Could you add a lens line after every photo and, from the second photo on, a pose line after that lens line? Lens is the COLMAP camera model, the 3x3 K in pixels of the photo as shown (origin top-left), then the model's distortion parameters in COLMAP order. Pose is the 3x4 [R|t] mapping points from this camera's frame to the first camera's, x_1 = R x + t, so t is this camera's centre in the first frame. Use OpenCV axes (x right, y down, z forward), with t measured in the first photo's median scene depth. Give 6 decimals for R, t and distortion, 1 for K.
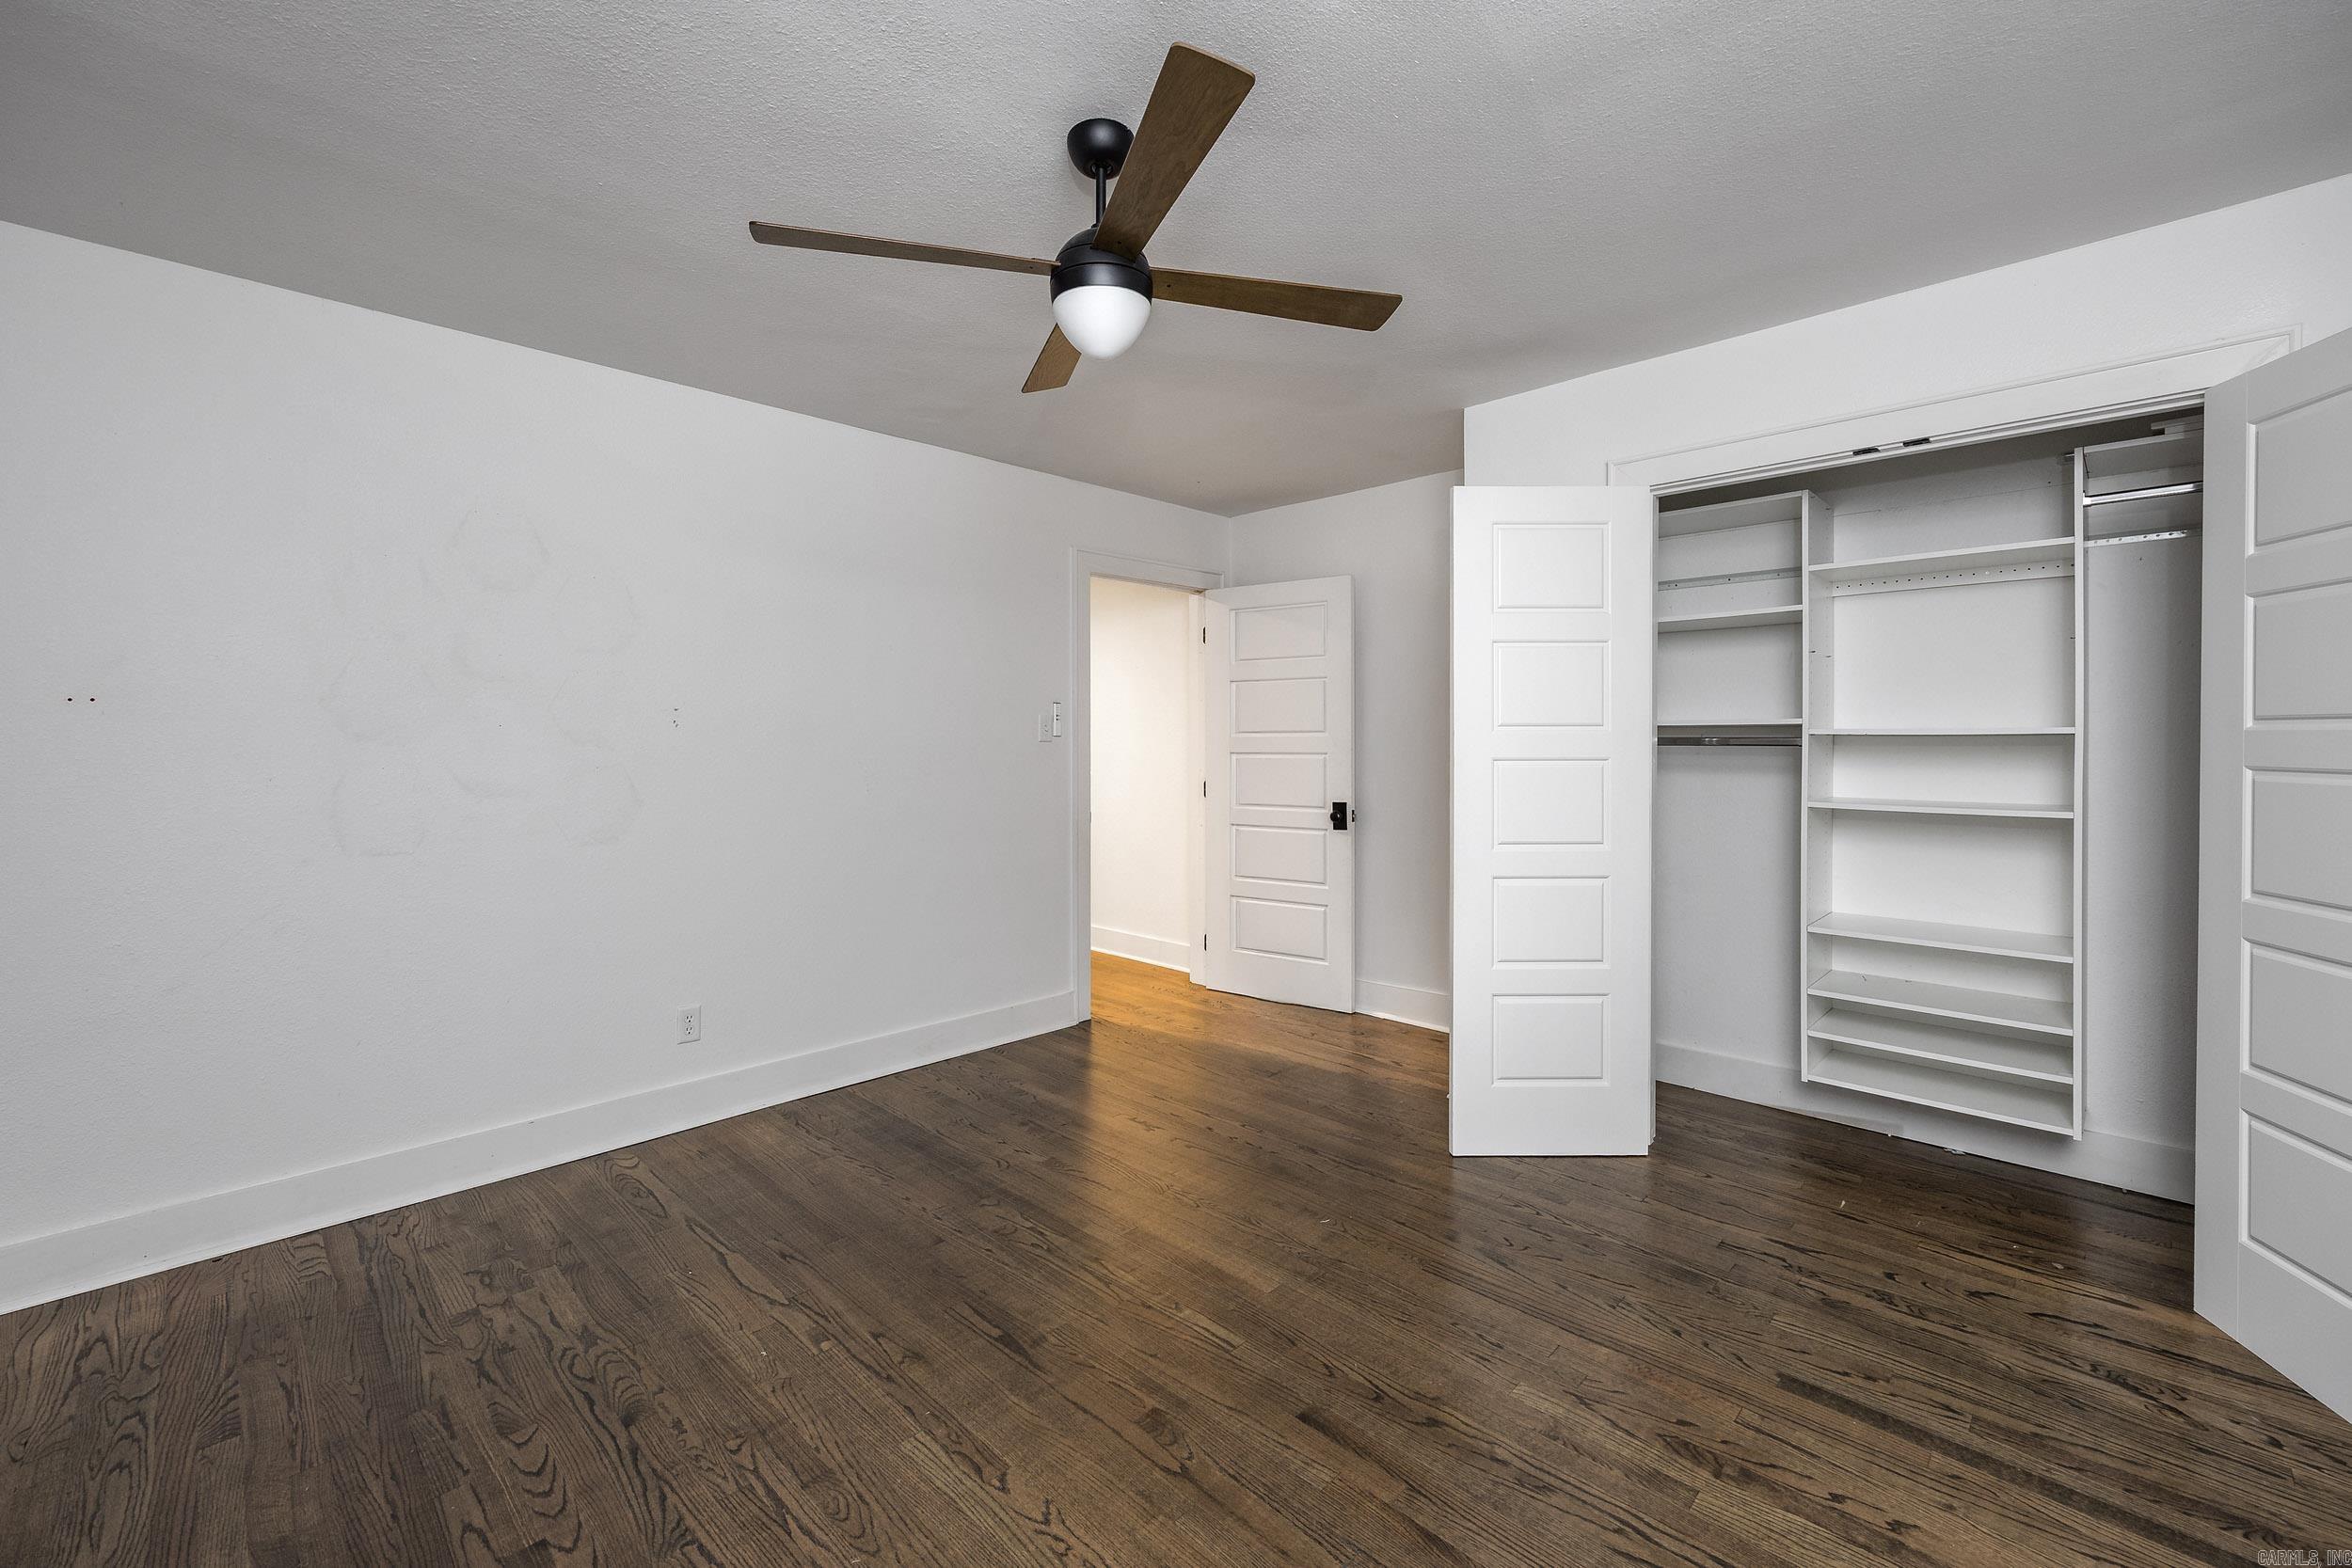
lens RADIAL K [[944.2, 0, 1175.6], [0, 944.2, 745.0], [0, 0, 1]] dist [-0.000054, 0.000041]
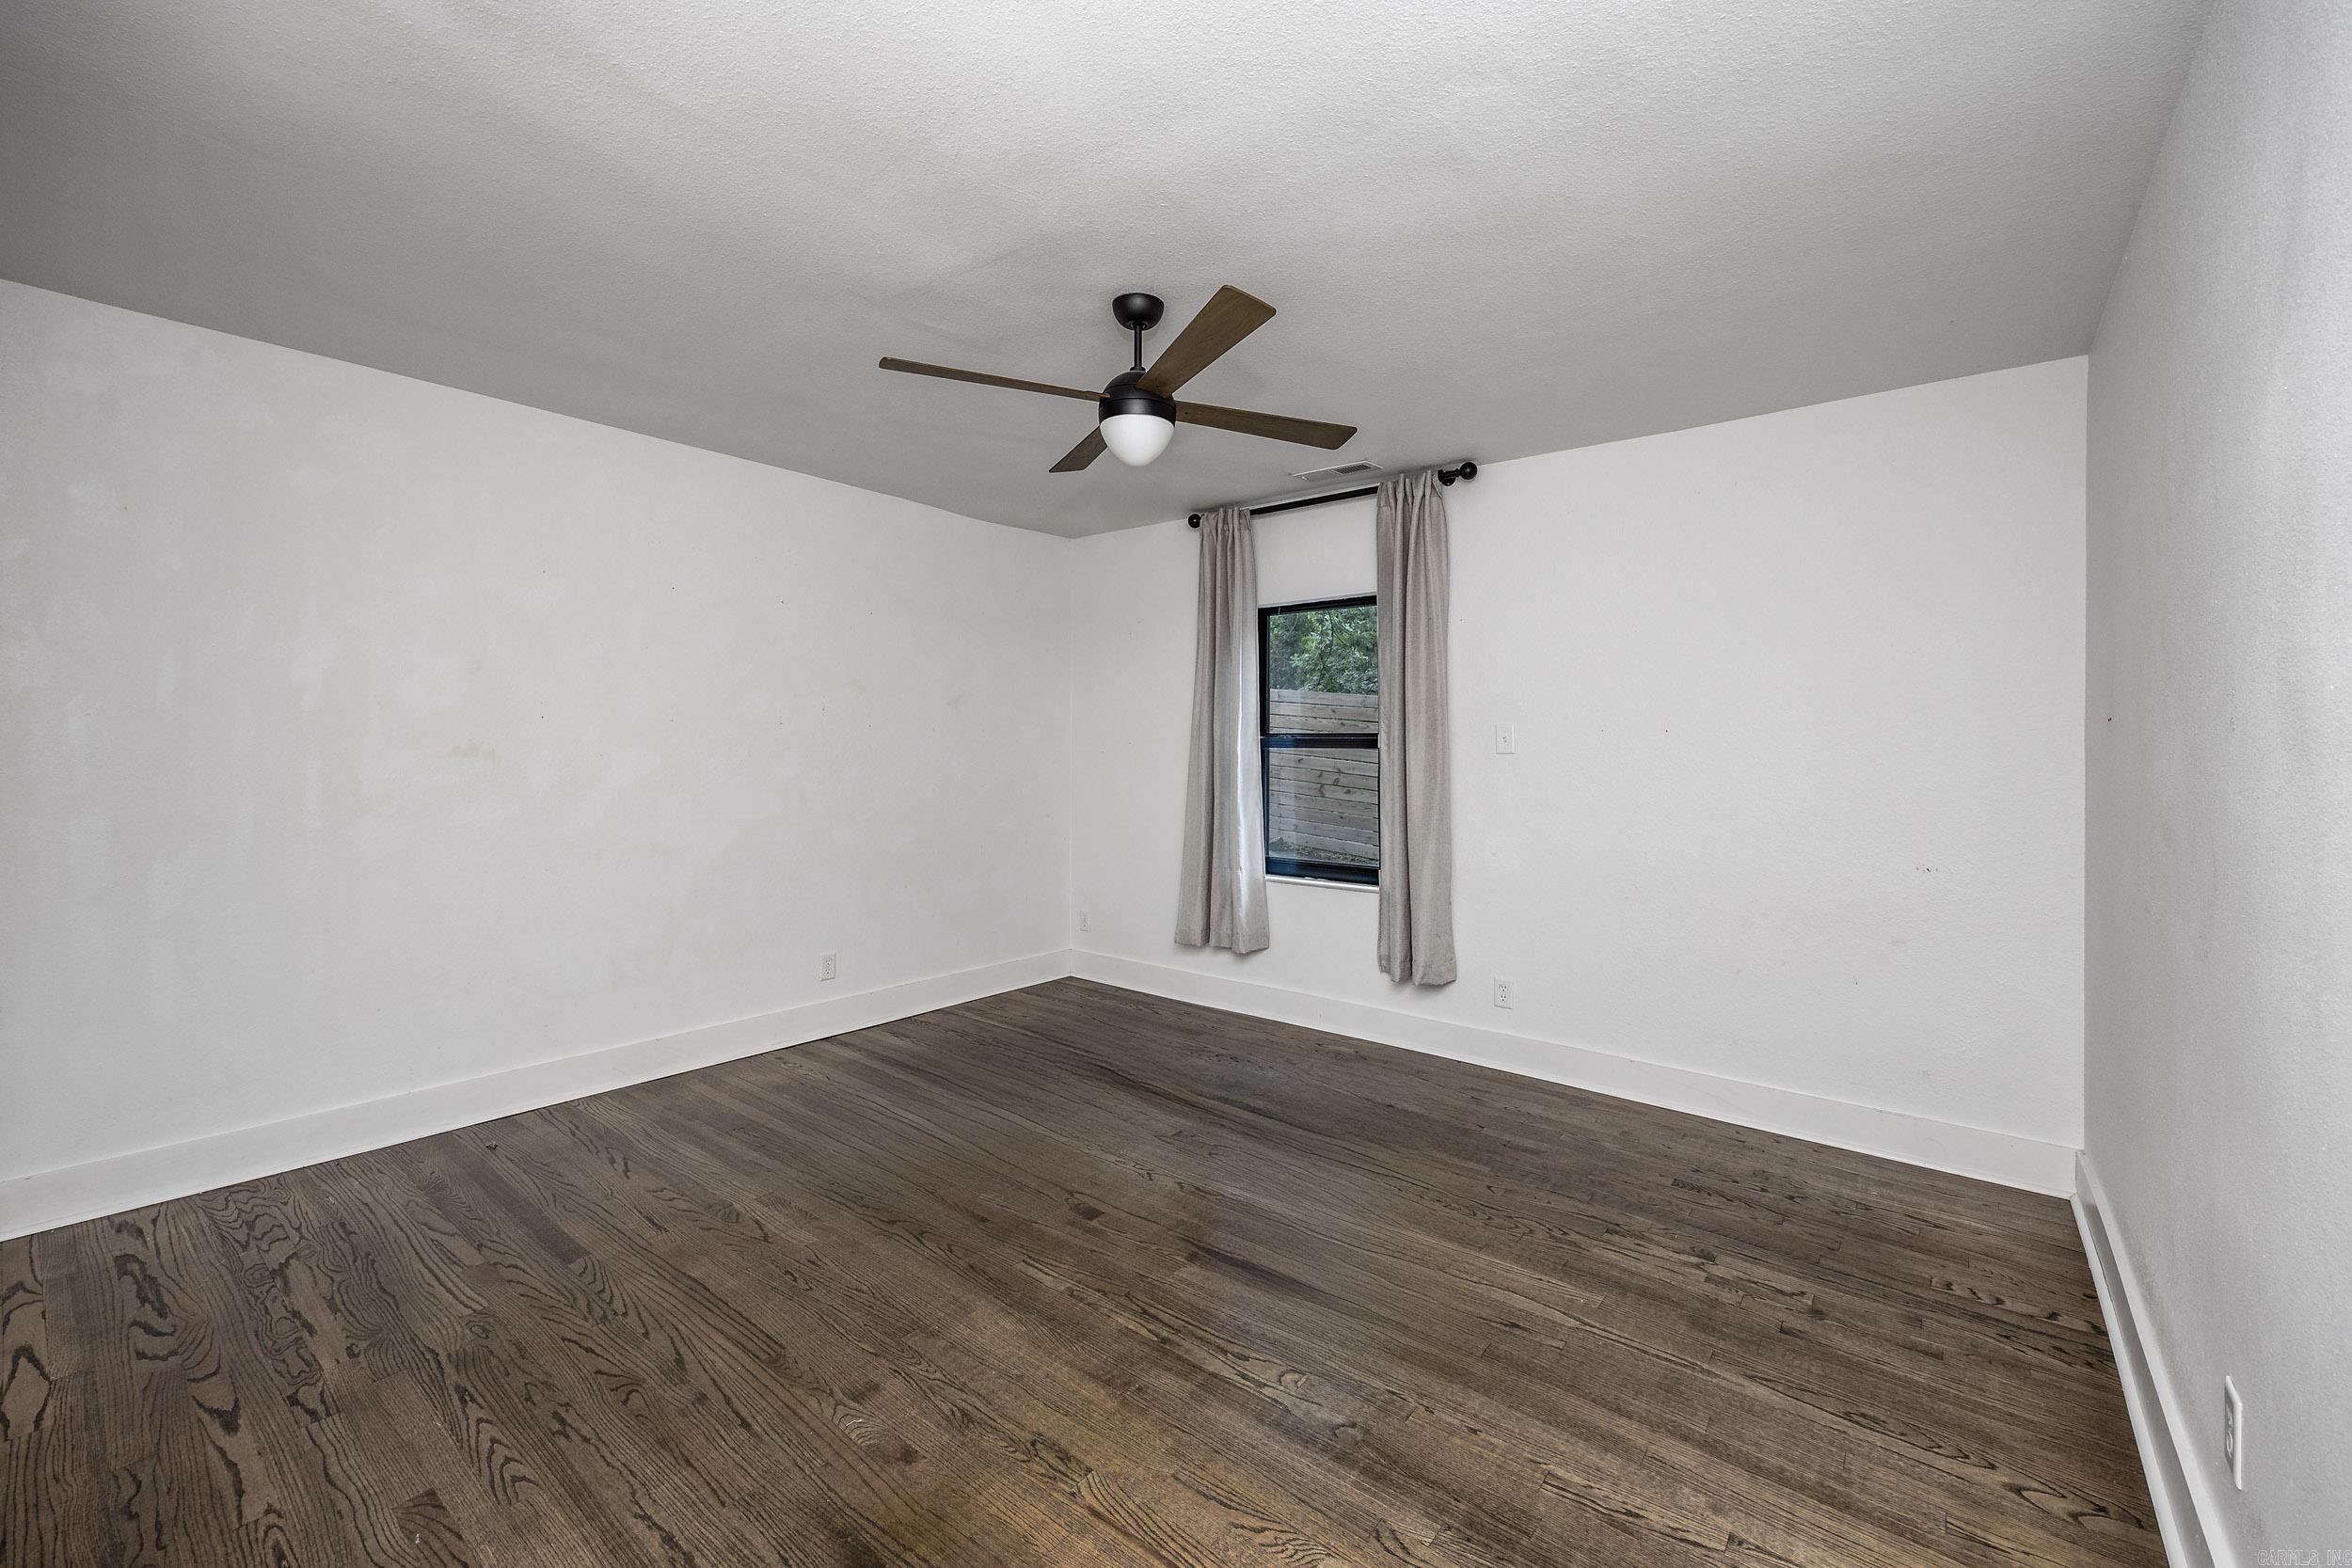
lens RADIAL K [[944.2, 0, 1175.6], [0, 944.2, 745.0], [0, 0, 1]] dist [-0.000054, 0.000041]
pose [[-0.996198, -0.008782, -0.086680, -0.017927], [-0.009137, 0.999951, 0.003691, -0.004366], [0.086643, 0.004469, -0.996229, 2.181793]]
